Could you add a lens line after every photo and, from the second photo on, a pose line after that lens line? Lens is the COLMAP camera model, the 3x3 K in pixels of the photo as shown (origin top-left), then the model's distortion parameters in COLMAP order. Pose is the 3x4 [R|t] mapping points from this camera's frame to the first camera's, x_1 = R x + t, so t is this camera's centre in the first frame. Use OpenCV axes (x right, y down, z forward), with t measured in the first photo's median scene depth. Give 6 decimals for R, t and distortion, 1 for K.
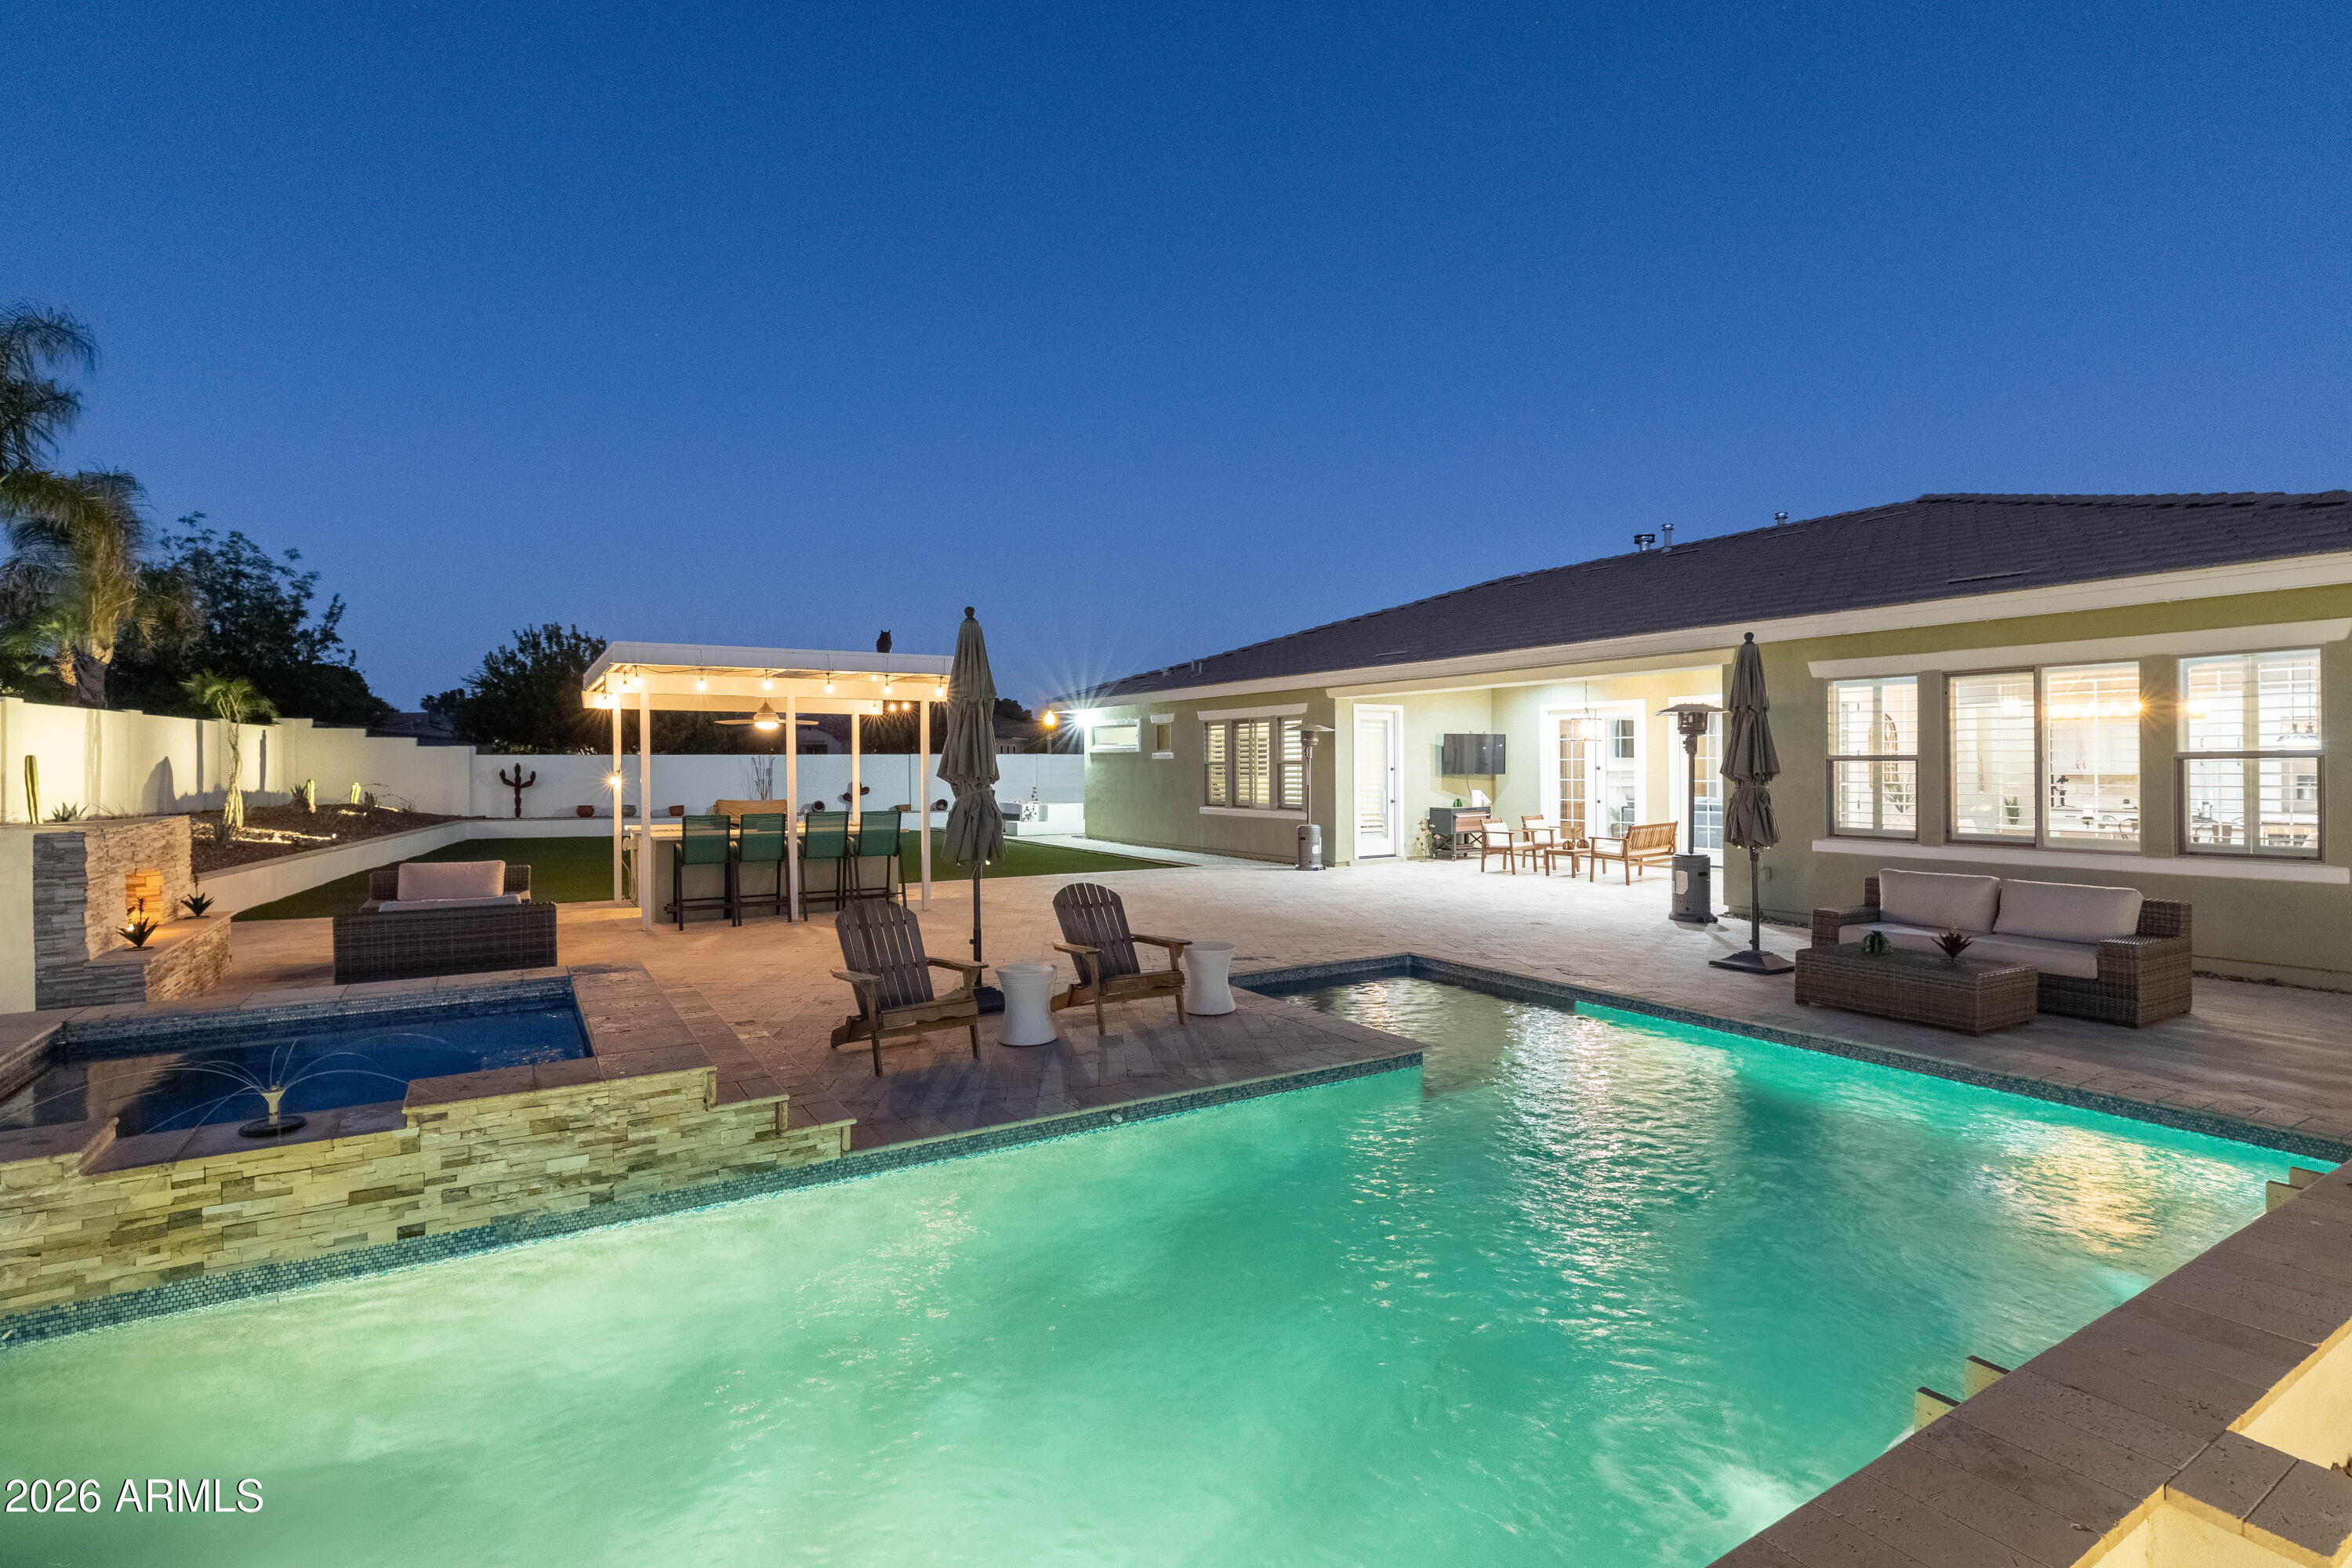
lens RADIAL K [[1107.2, 0, 1181.7], [0, 1107.2, 776.5], [0, 0, 1]] dist [-0.000894, 0.001460]
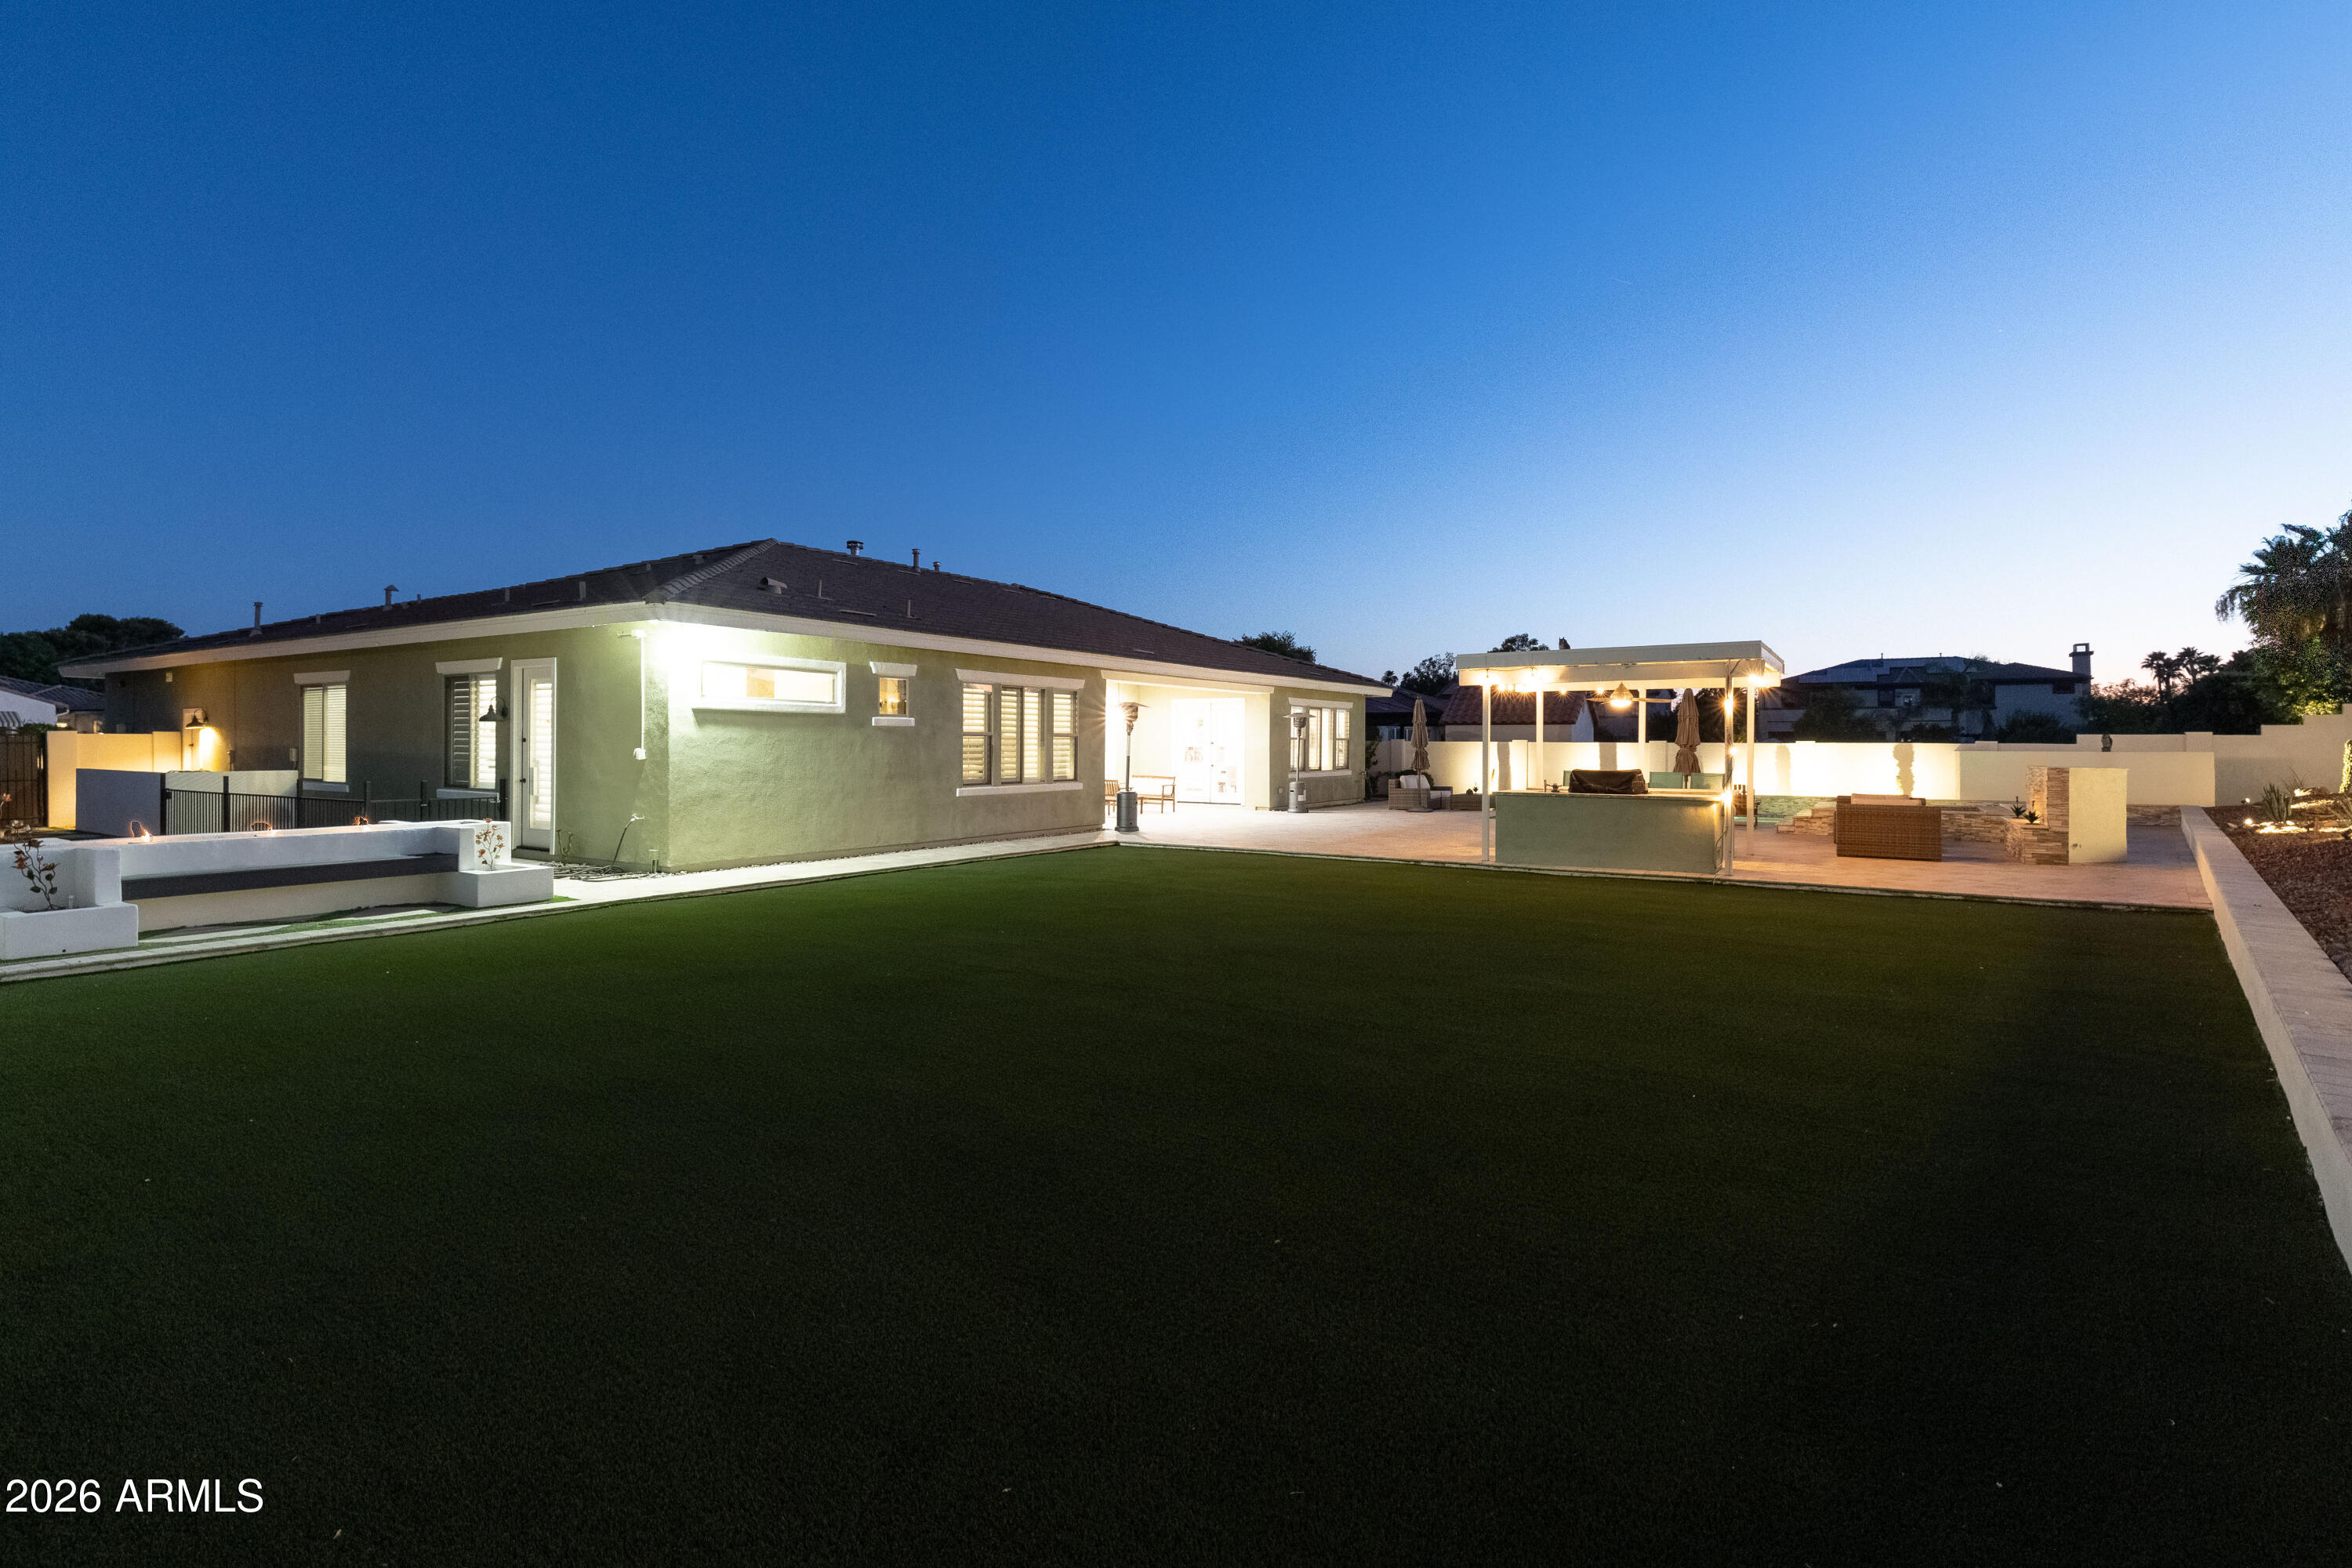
lens RADIAL K [[1107.2, 0, 1152.7], [0, 1107.2, 769.8], [0, 0, 1]] dist [-0.000894, 0.001460]
pose [[-0.420555, -0.016766, 0.907112, -1.006703], [0.007732, 0.999727, 0.022062, -0.003581], [-0.907234, 0.016292, -0.420310, 1.591511]]
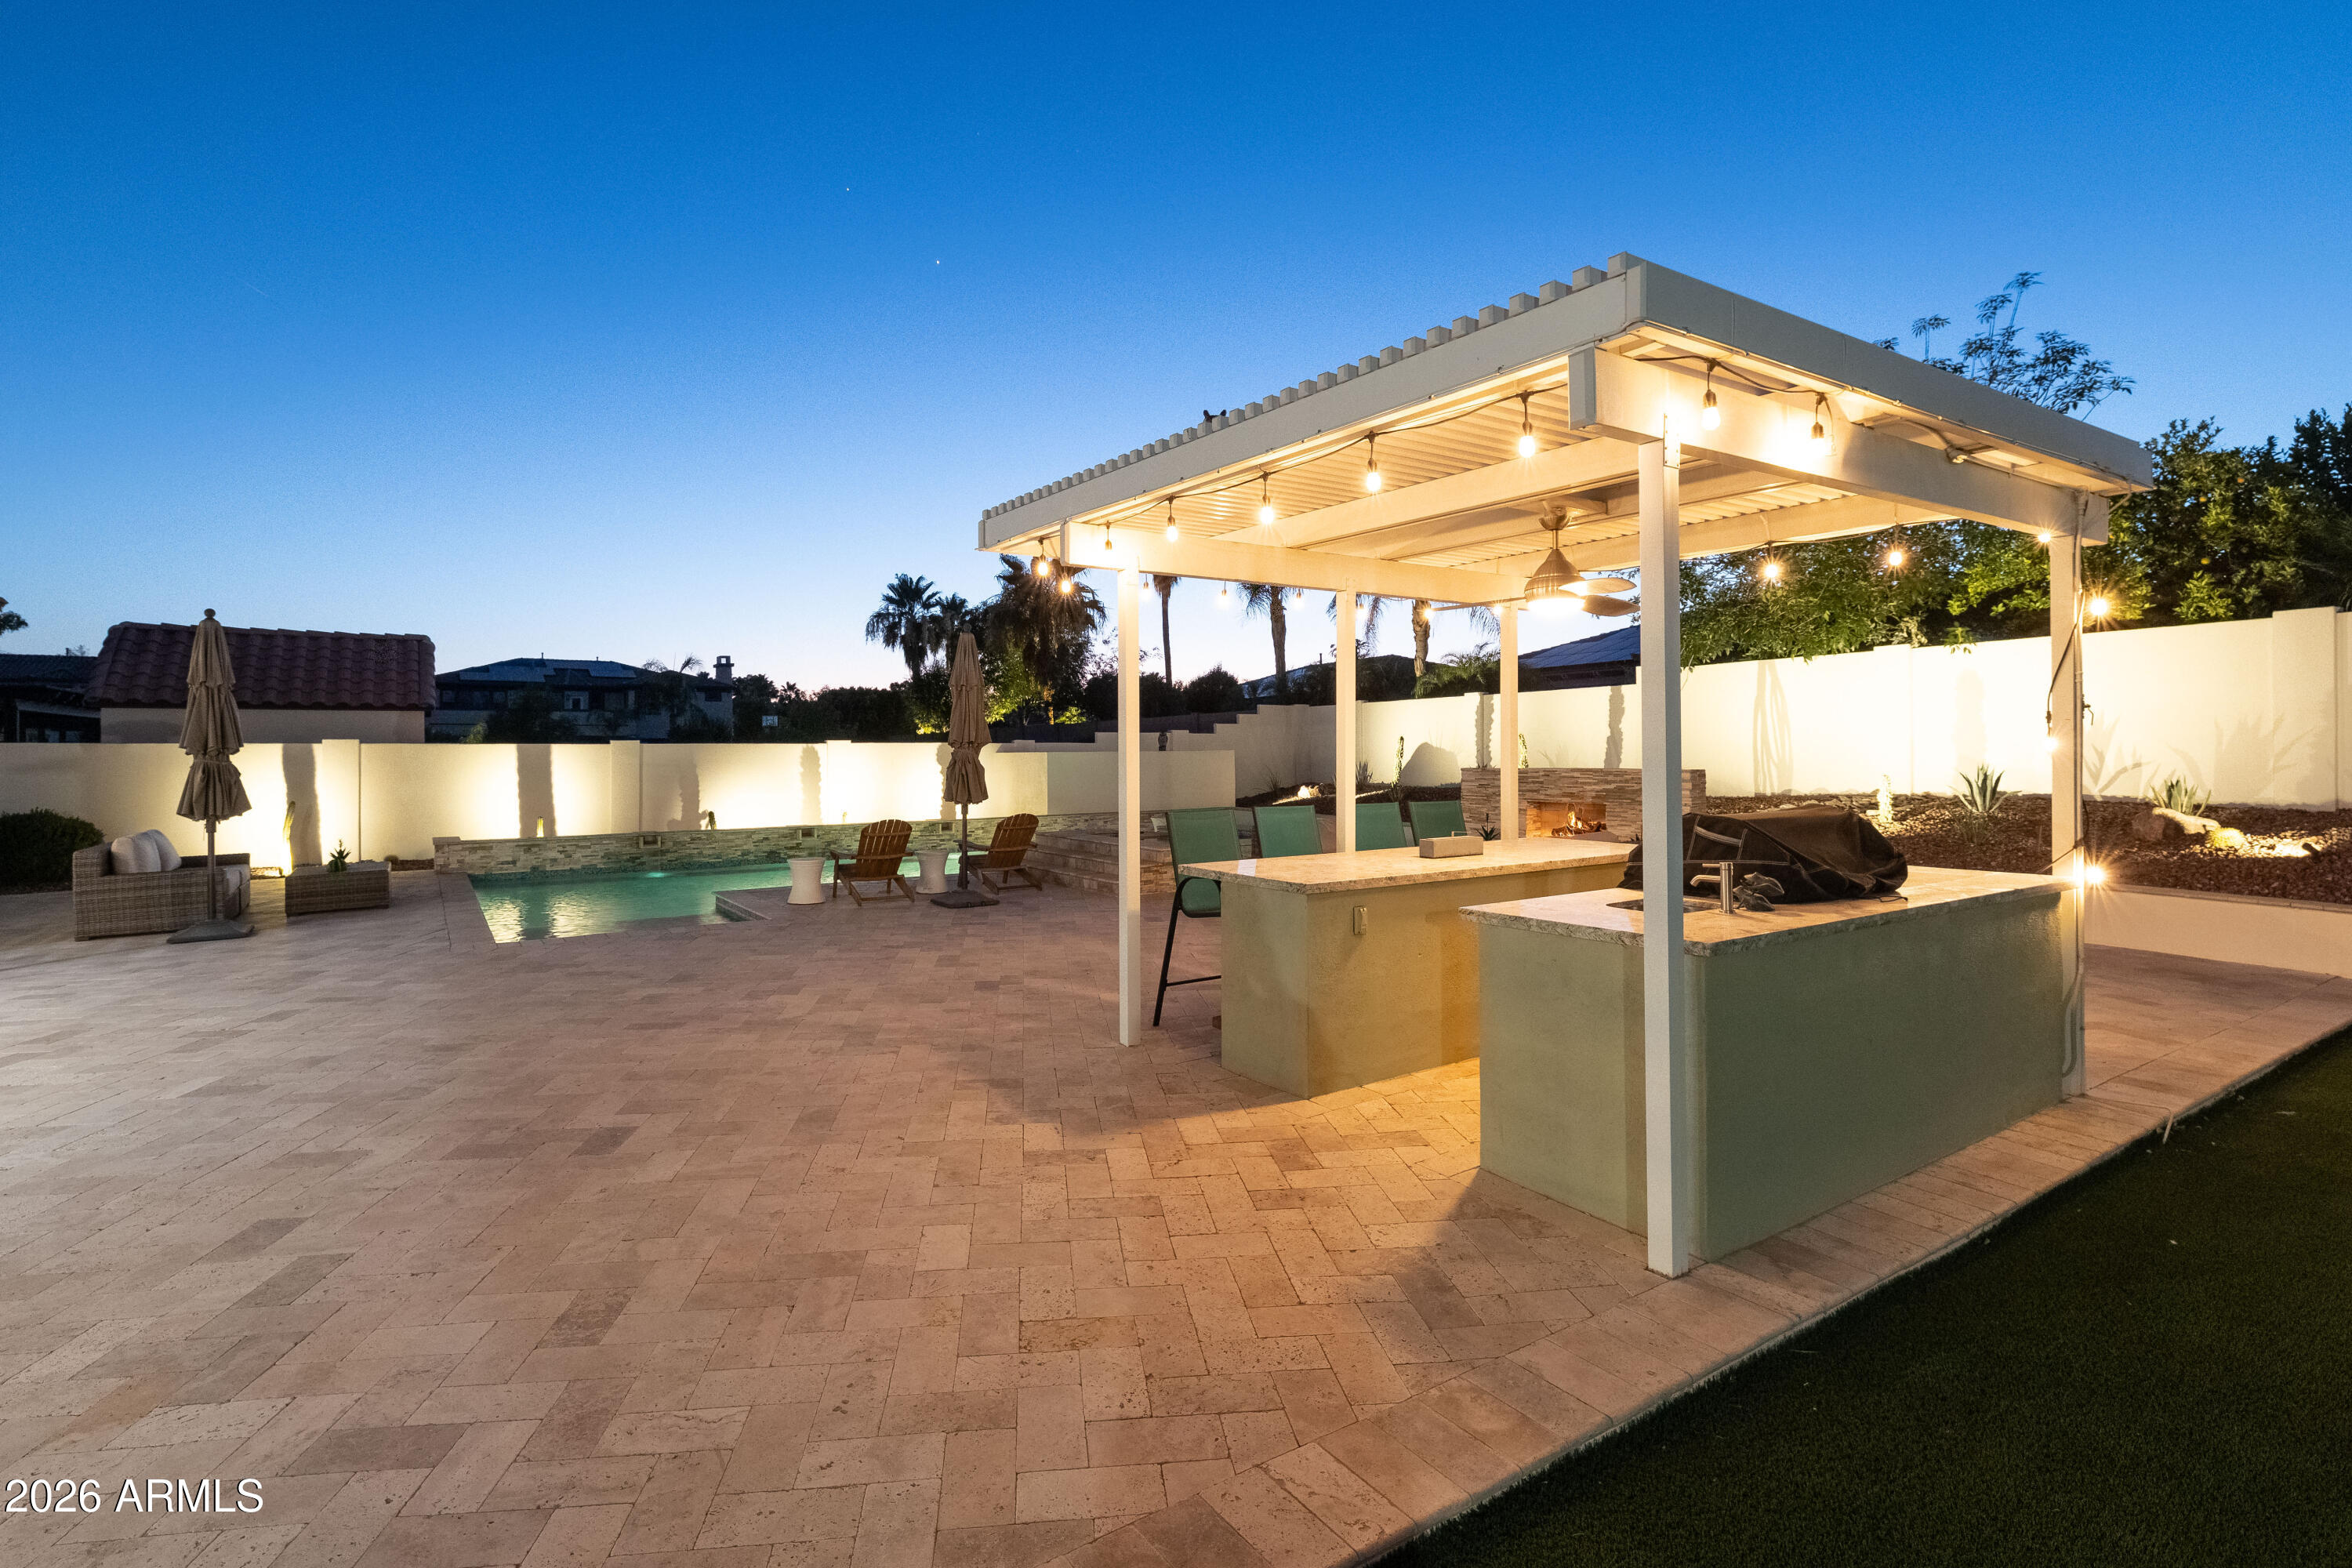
lens RADIAL K [[1107.2, 0, 1127.9], [0, 1107.2, 762.5], [0, 0, 1]] dist [-0.000894, 0.001460]
pose [[-0.999907, 0.011755, -0.006845, -0.181944], [0.011607, 0.999707, 0.021237, -0.000396], [0.007093, 0.021156, -0.999751, 1.138342]]
